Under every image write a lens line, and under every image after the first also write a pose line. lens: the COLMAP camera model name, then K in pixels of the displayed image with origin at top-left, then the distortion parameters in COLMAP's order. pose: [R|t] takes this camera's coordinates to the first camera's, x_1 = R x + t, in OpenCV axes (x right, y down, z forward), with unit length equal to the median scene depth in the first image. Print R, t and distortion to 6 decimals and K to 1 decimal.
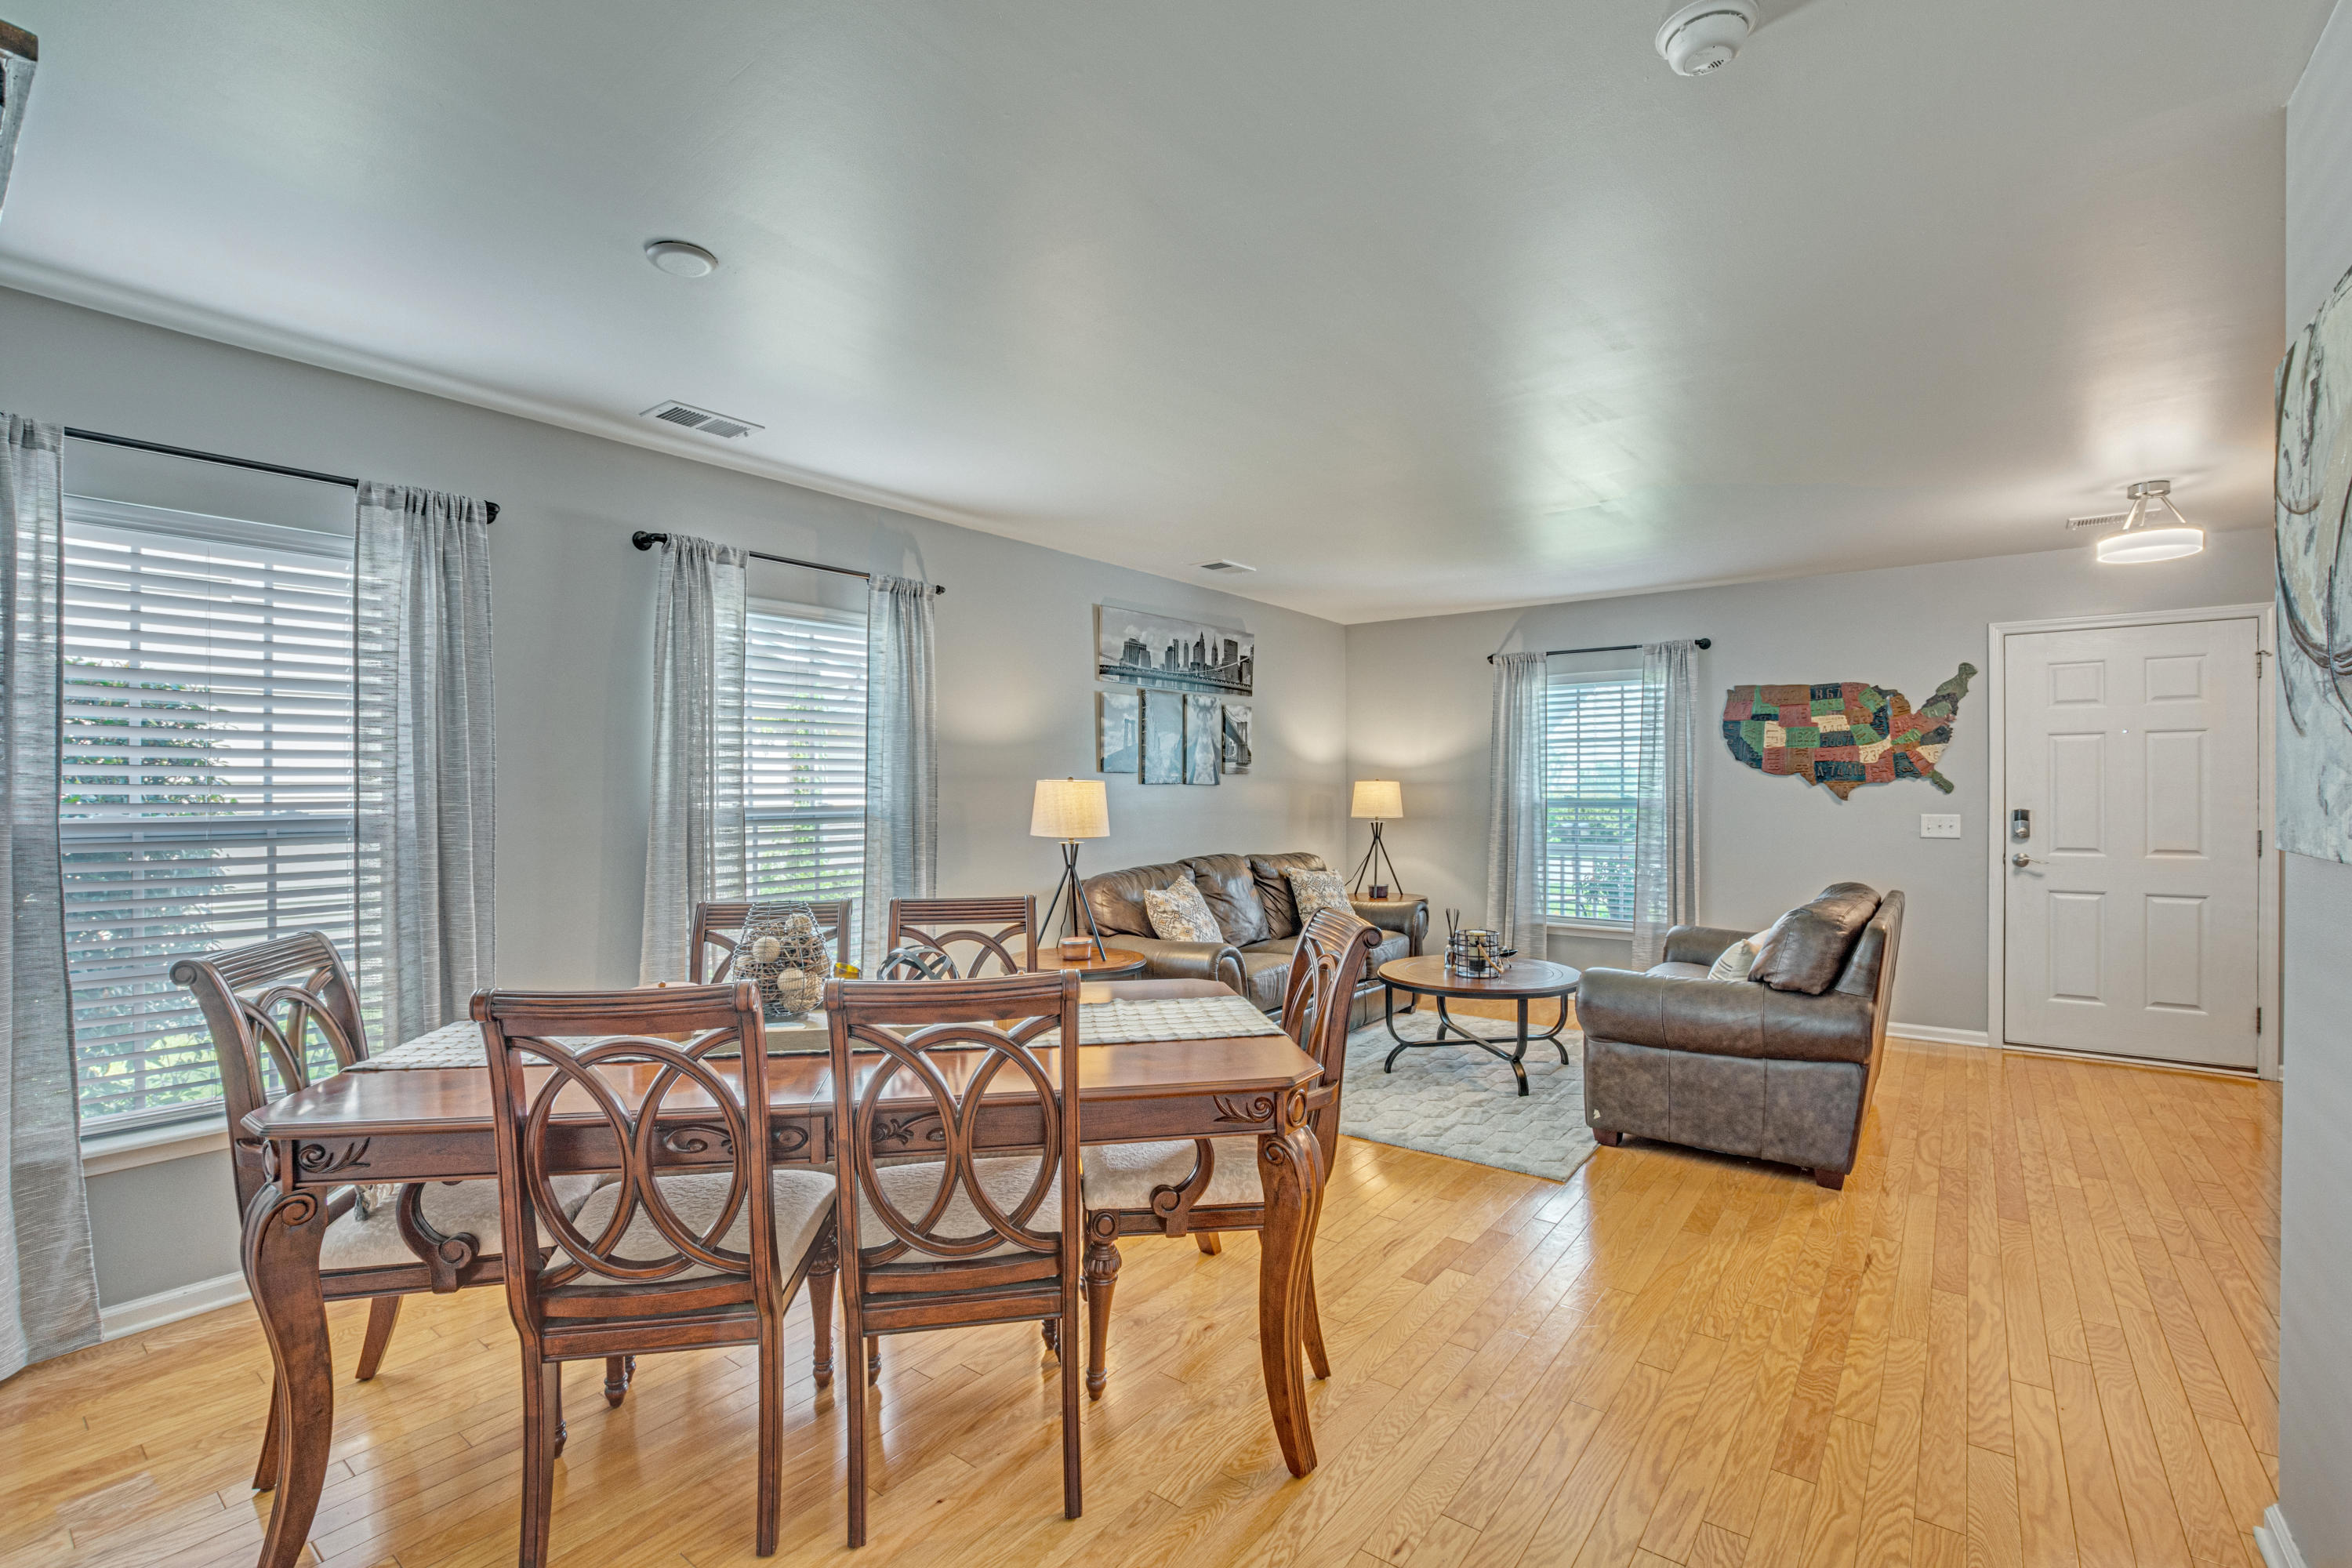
lens RADIAL K [[1053.4, 0, 1188.0], [0, 1053.4, 801.9], [0, 0, 1]] dist [-0.014568, -0.000428]
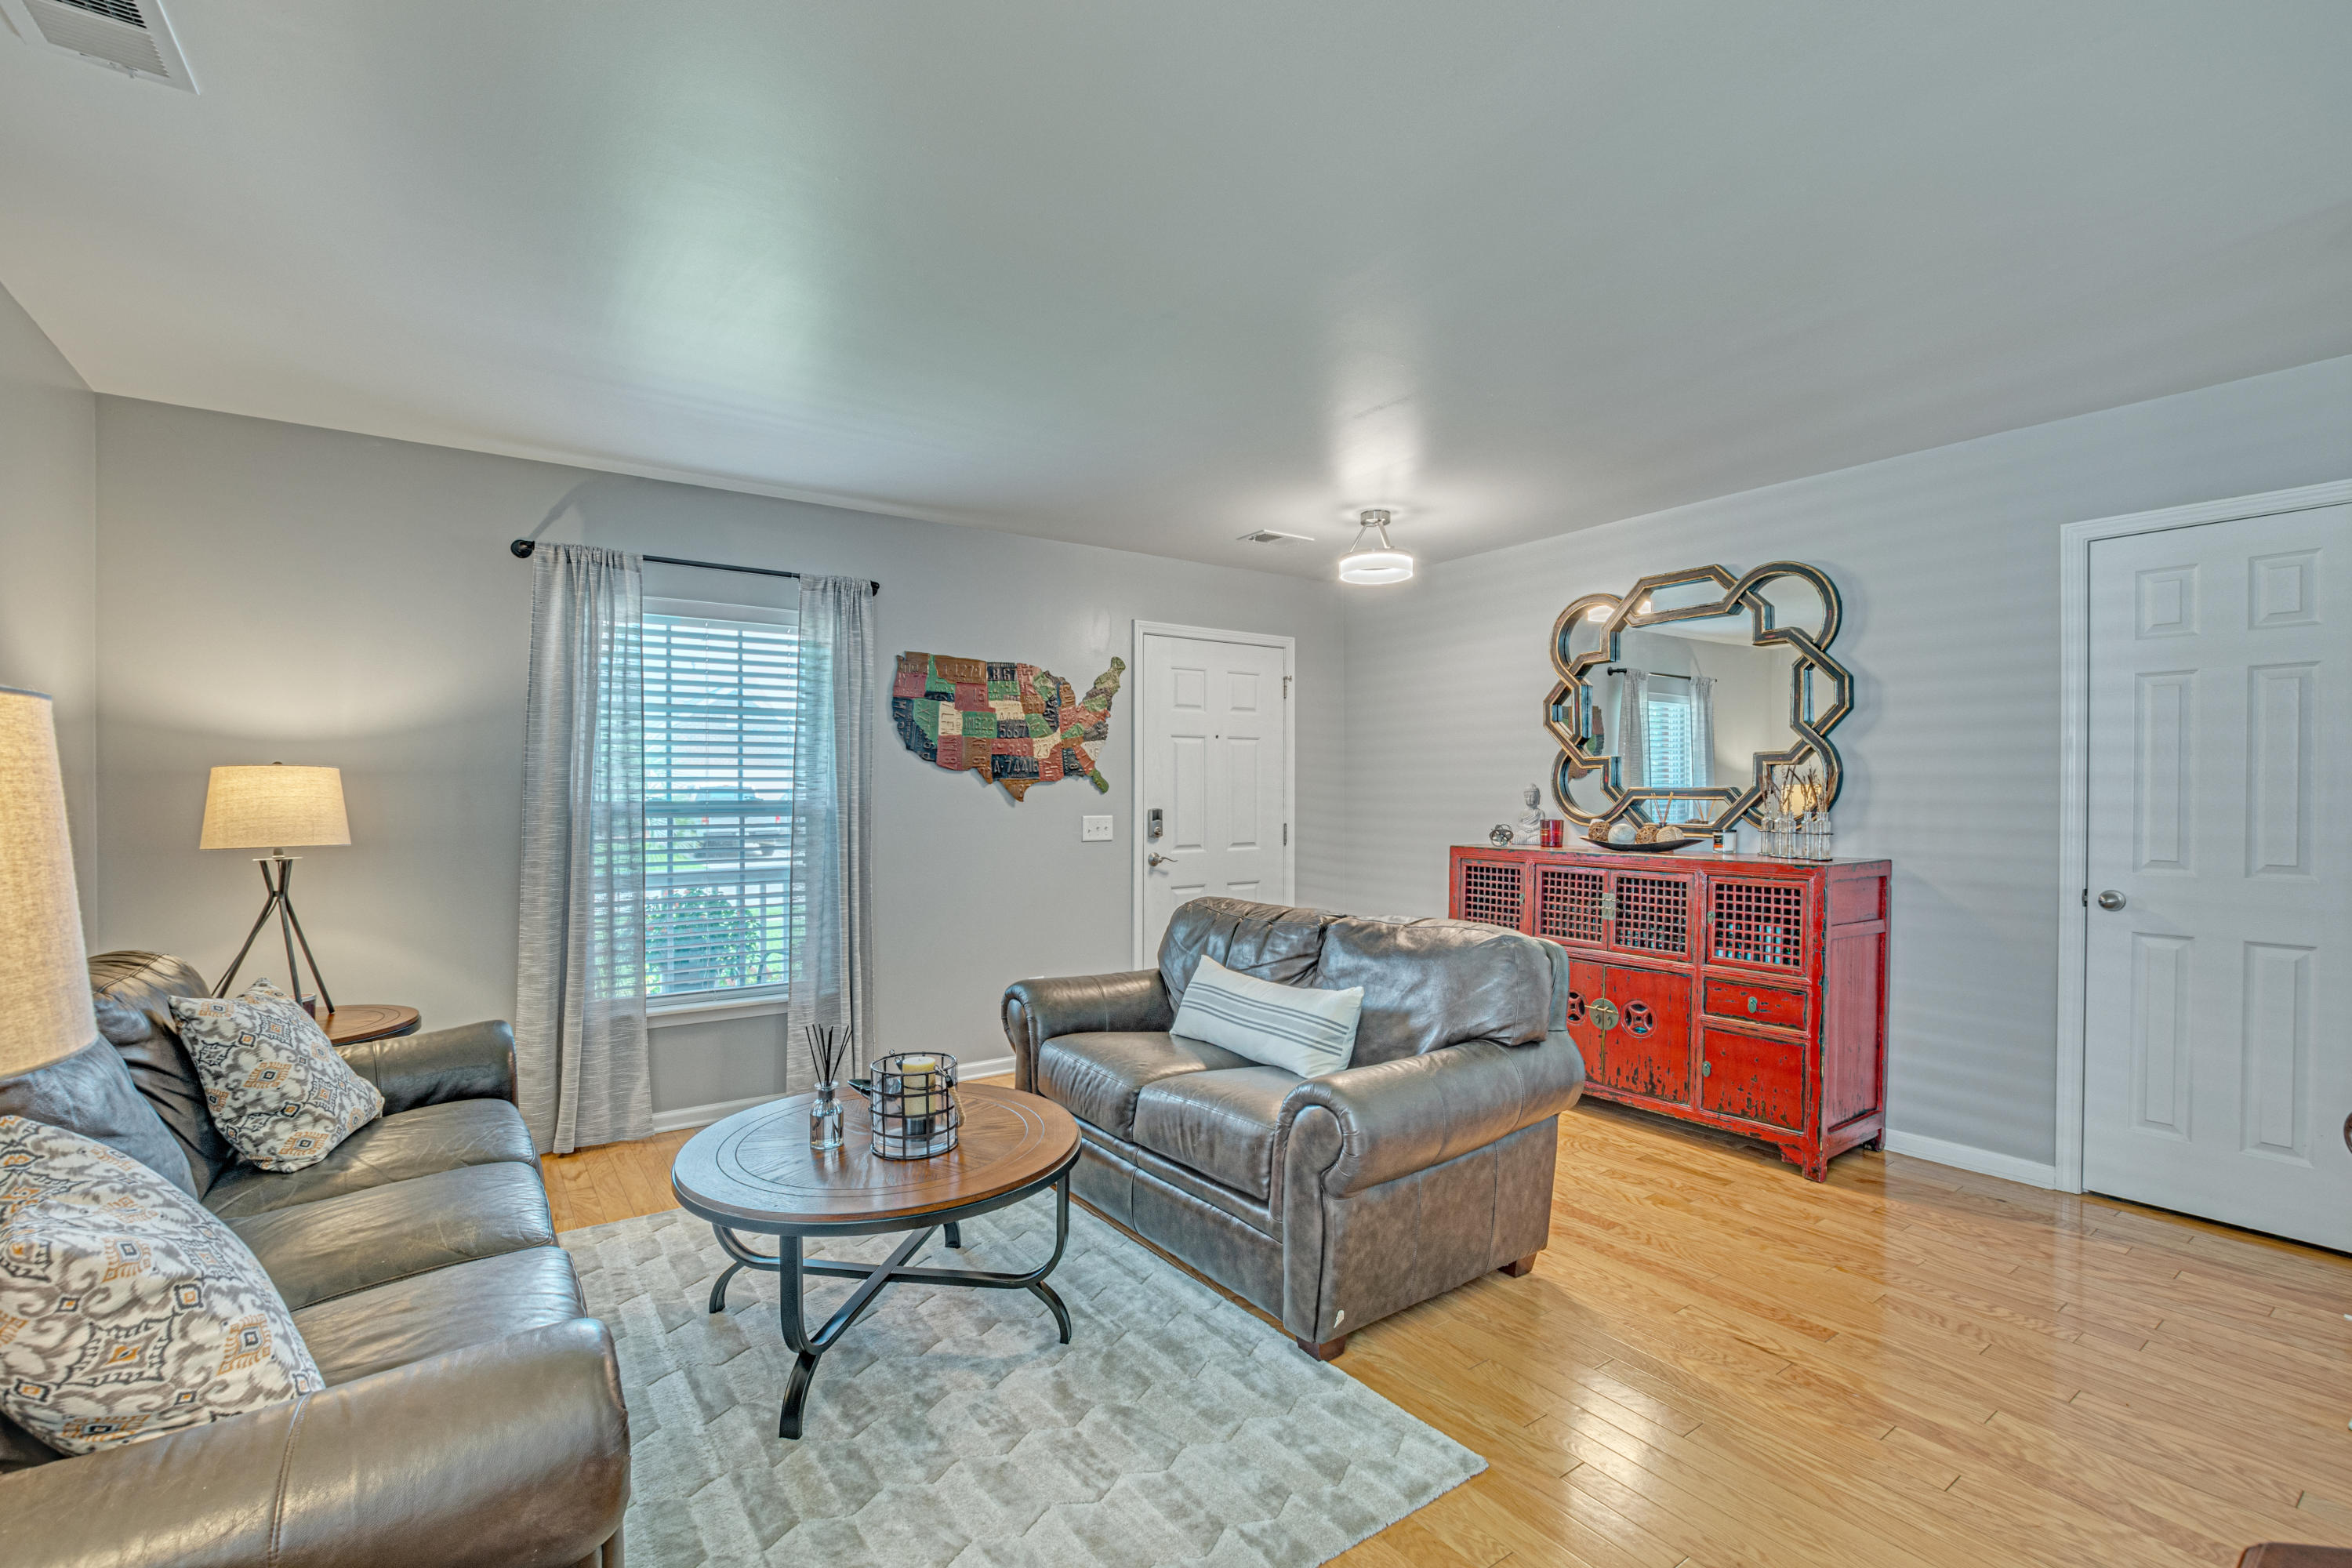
lens RADIAL K [[1045.5, 0, 1176.5], [0, 1045.5, 809.9], [0, 0, 1]] dist [-0.000687, 0.000162]
pose [[0.315457, -0.013421, 0.948845, -0.145033], [0.010415, 0.999889, 0.010680, -0.002481], [-0.948883, 0.006513, 0.315562, 0.620847]]
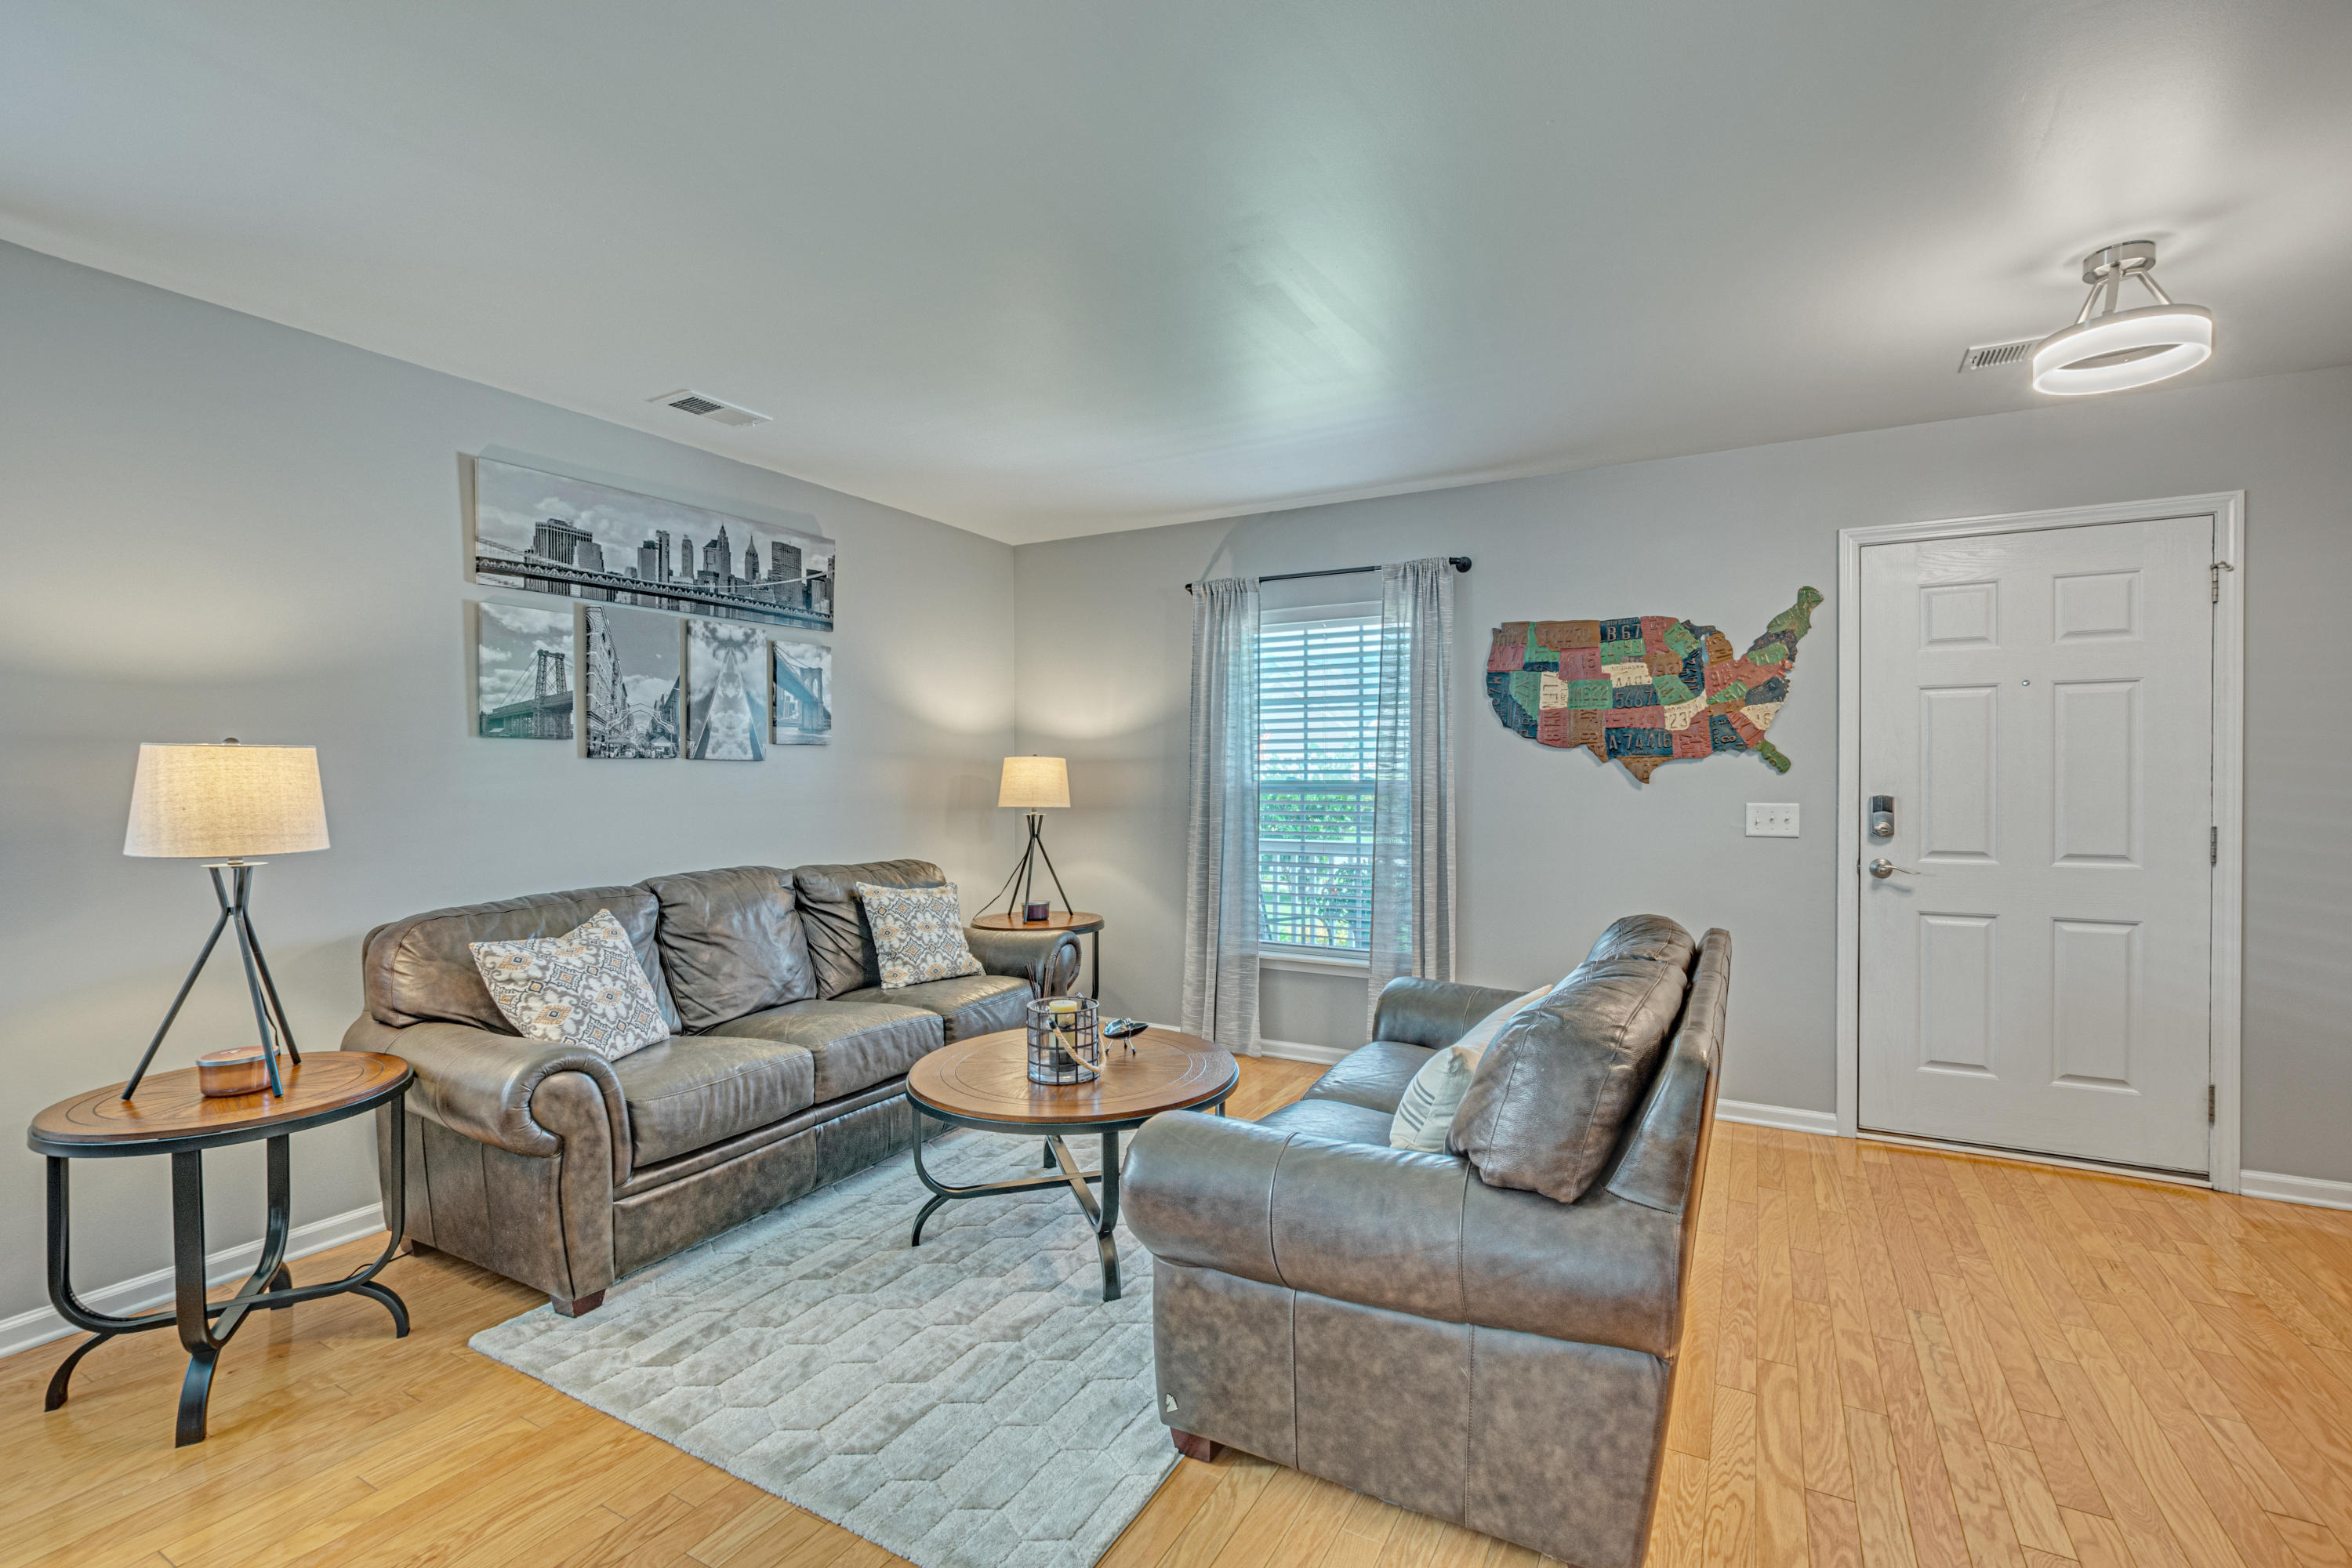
lens RADIAL K [[1053.5, 0, 1179.4], [0, 1053.5, 791.6], [0, 0, 1]] dist [-0.004256, -0.000015]
pose [[0.991072, -0.001546, 0.133317, 0.224005], [0.000887, 0.999987, 0.005007, 0.000378], [-0.133323, -0.004844, 0.991061, 0.342749]]
